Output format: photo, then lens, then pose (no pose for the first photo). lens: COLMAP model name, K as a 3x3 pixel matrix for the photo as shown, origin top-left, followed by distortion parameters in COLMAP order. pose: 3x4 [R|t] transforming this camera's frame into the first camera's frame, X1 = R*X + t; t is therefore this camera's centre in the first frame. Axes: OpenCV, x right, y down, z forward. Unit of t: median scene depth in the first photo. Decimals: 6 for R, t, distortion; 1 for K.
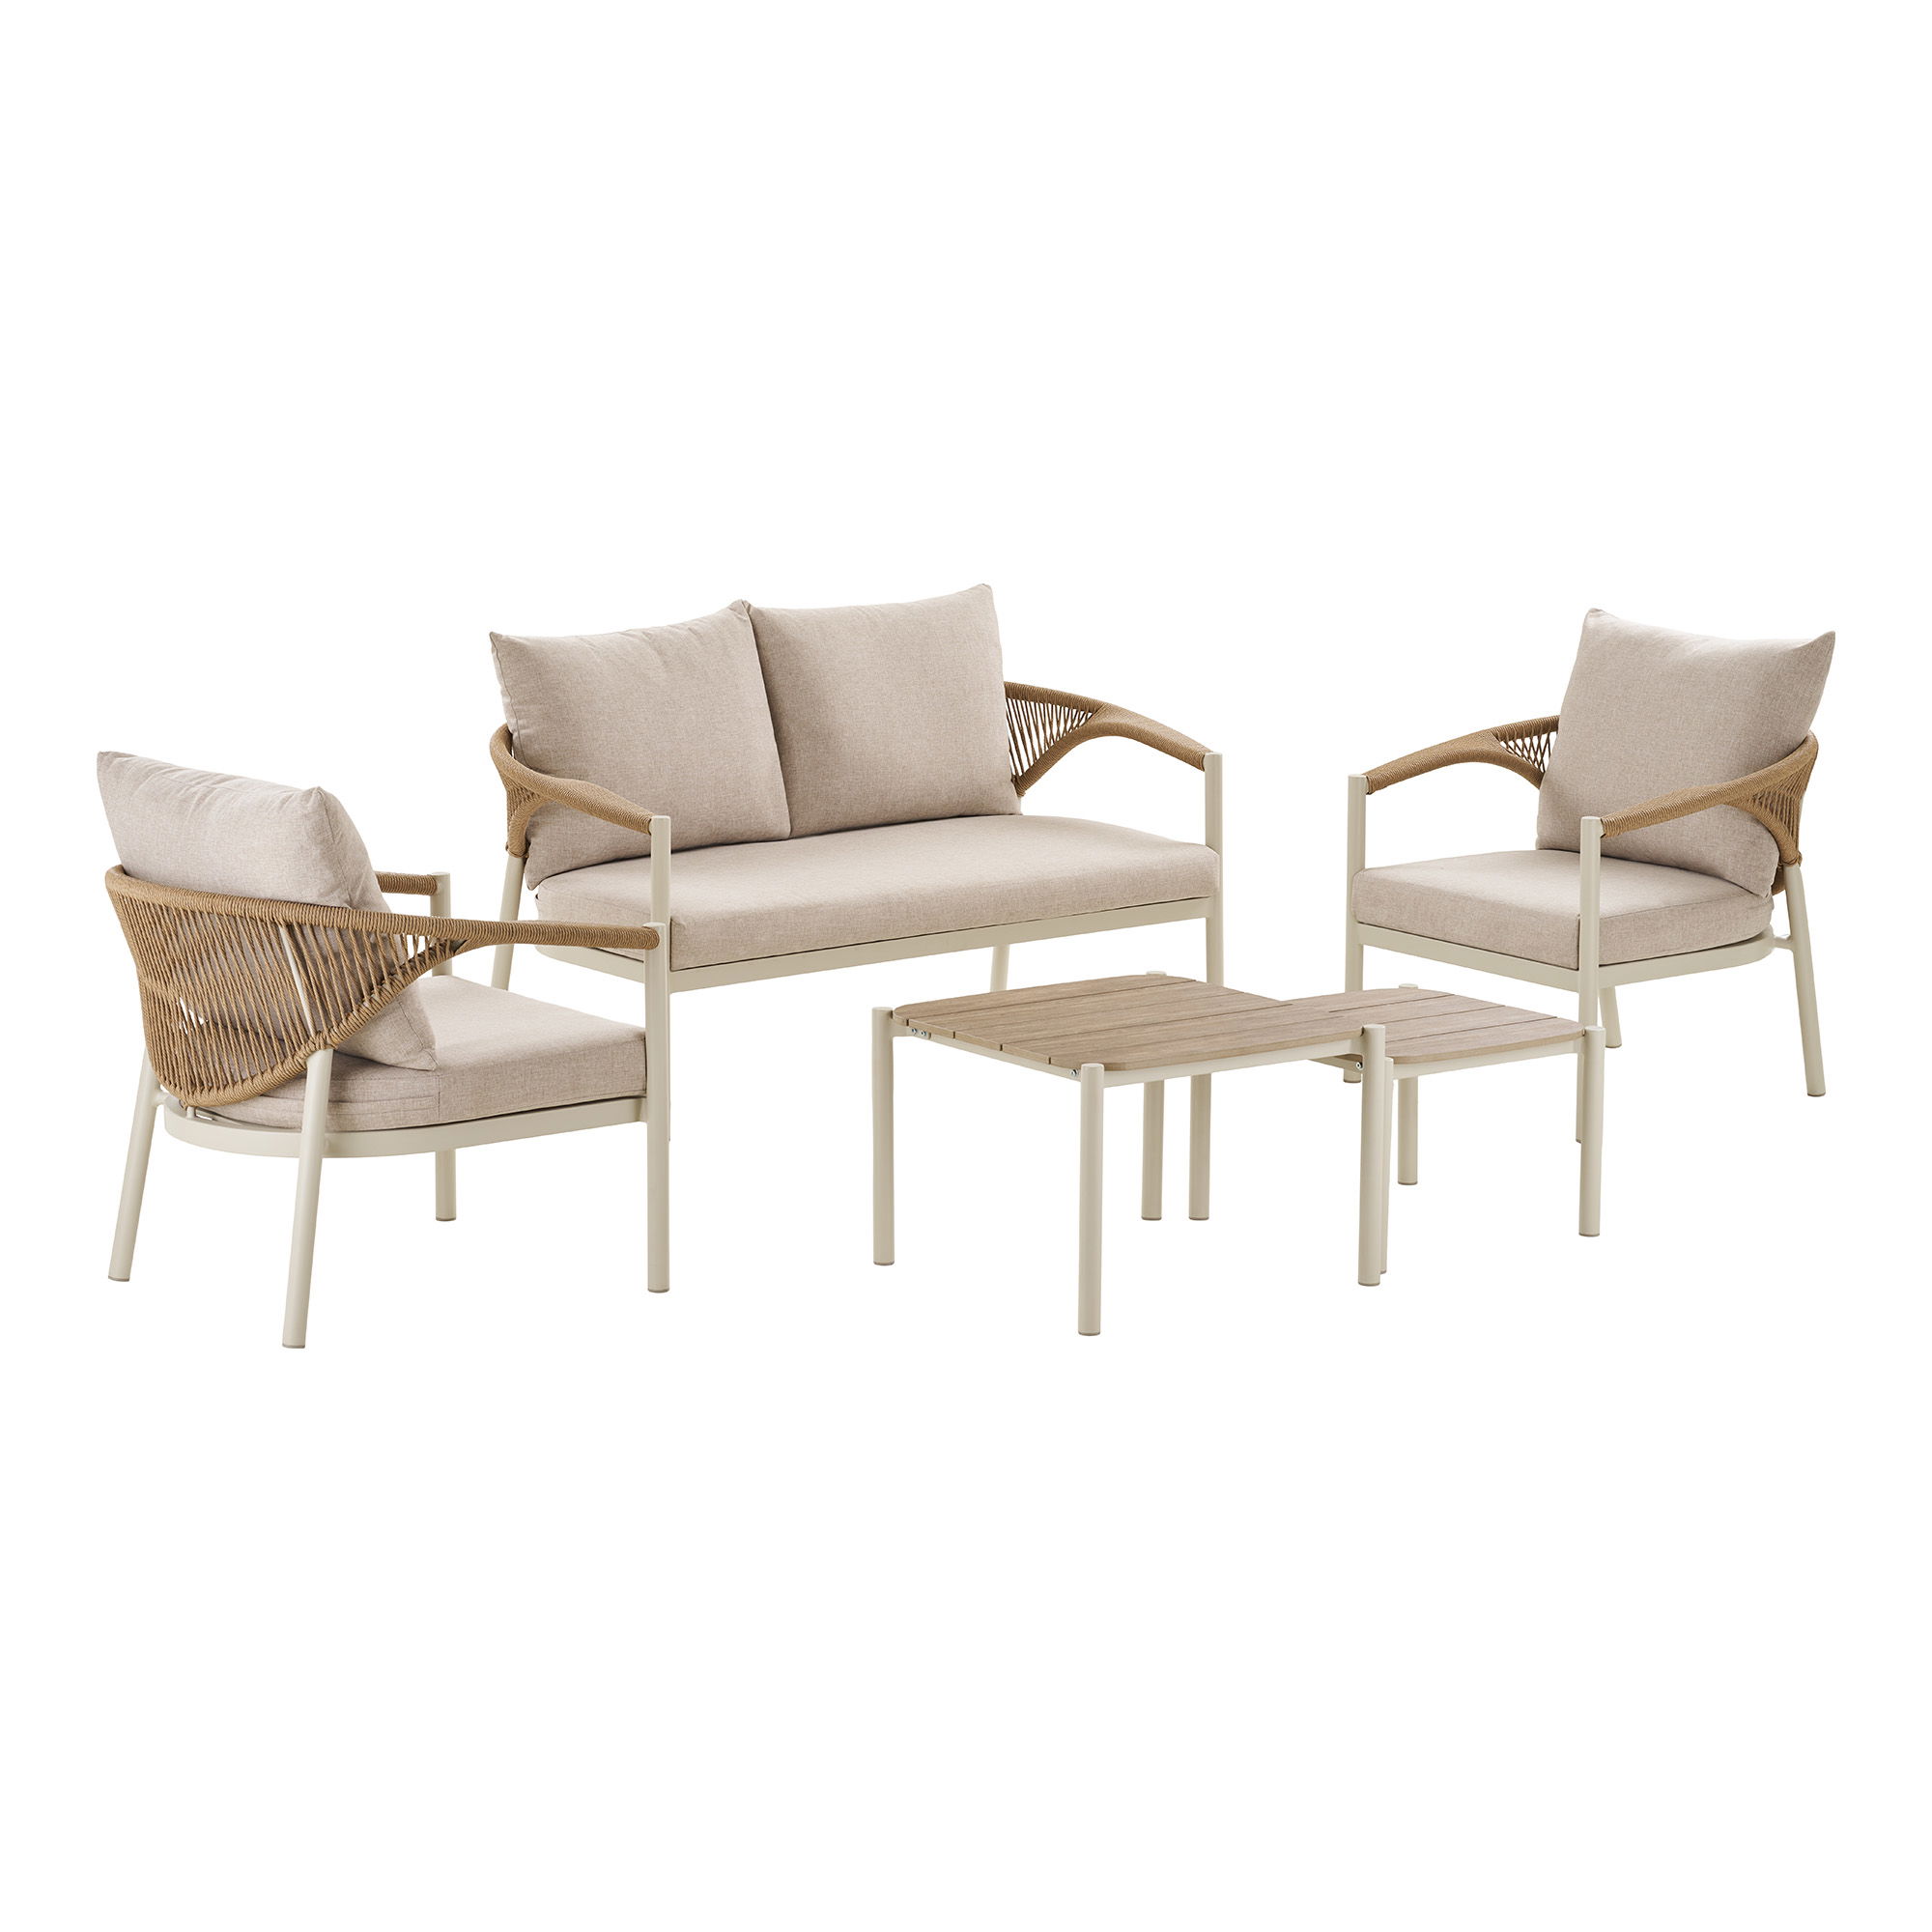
lens RADIAL K [[6336.4, 0, 973.2], [0, 6336.4, 966.2], [0, 0, 1]] dist [0.330601, 0.000000]
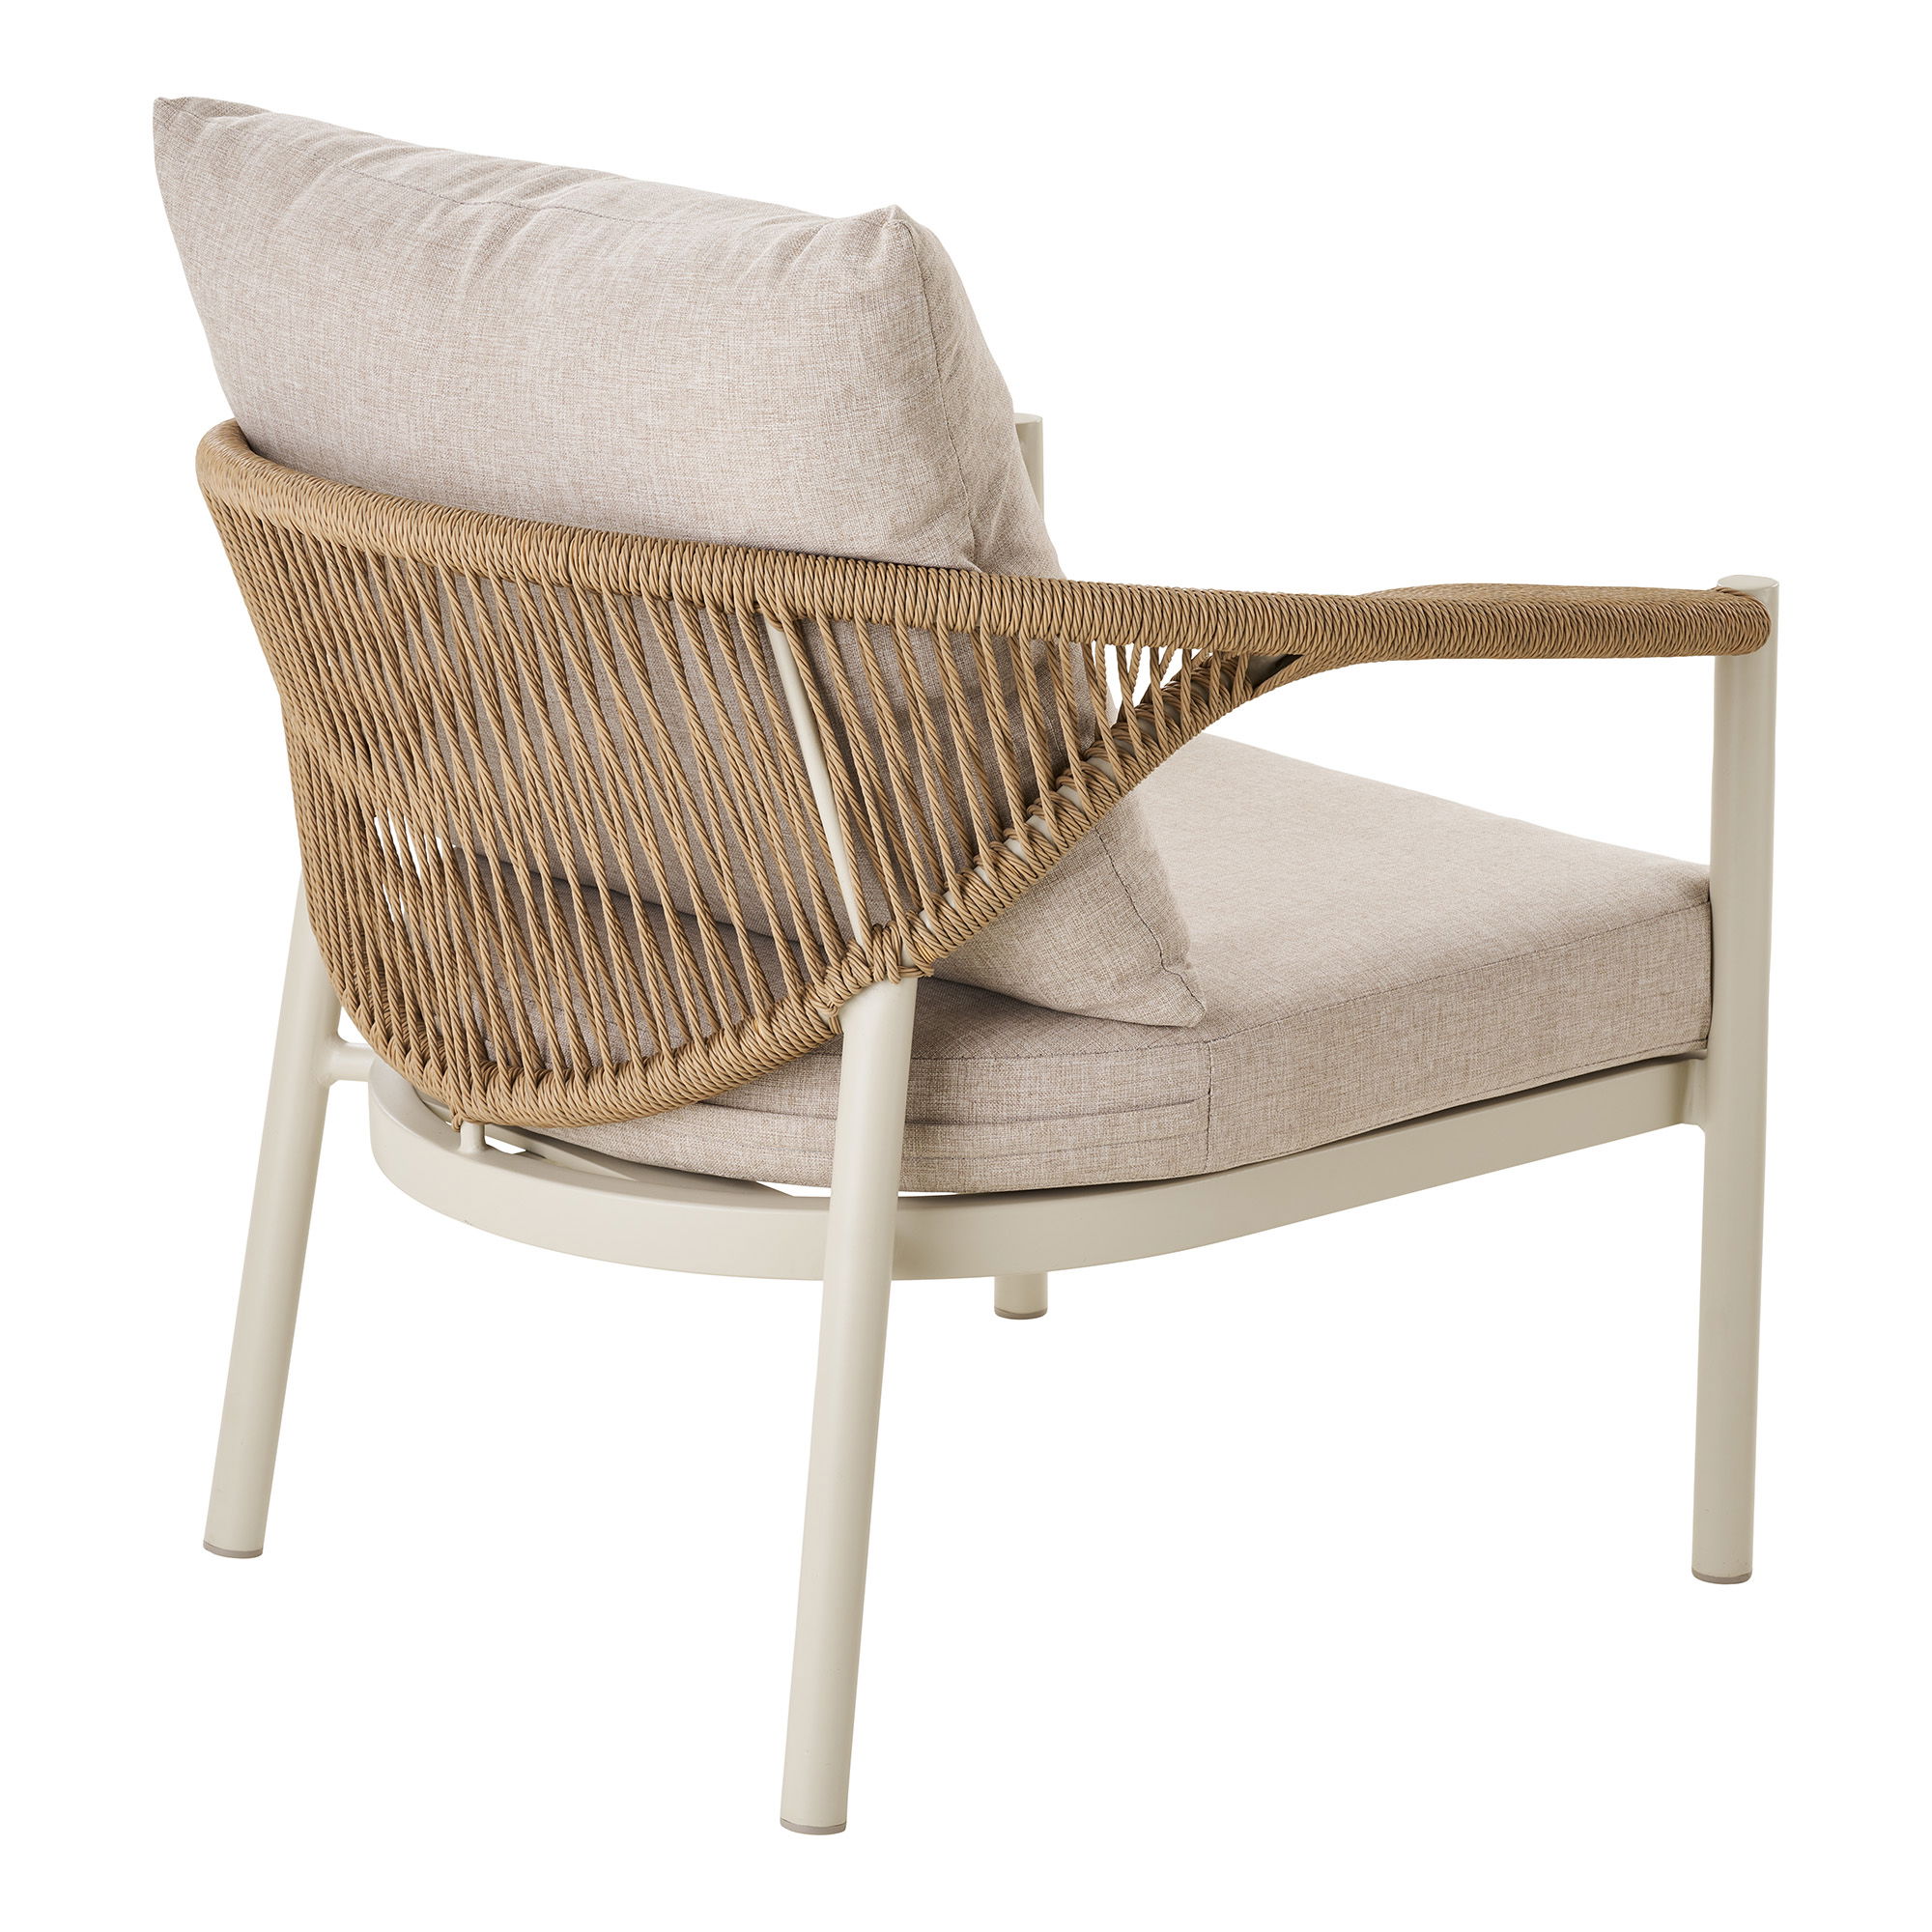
lens RADIAL K [[6336.4, 0, 957.9], [0, 6336.4, 968.3], [0, 0, 1]] dist [0.330601, 0.000000]
pose [[0.995857, -0.016813, 0.089362, -0.128658], [0.007245, 0.994304, 0.106330, -0.023778], [-0.090641, -0.105242, 0.990307, 0.657202]]
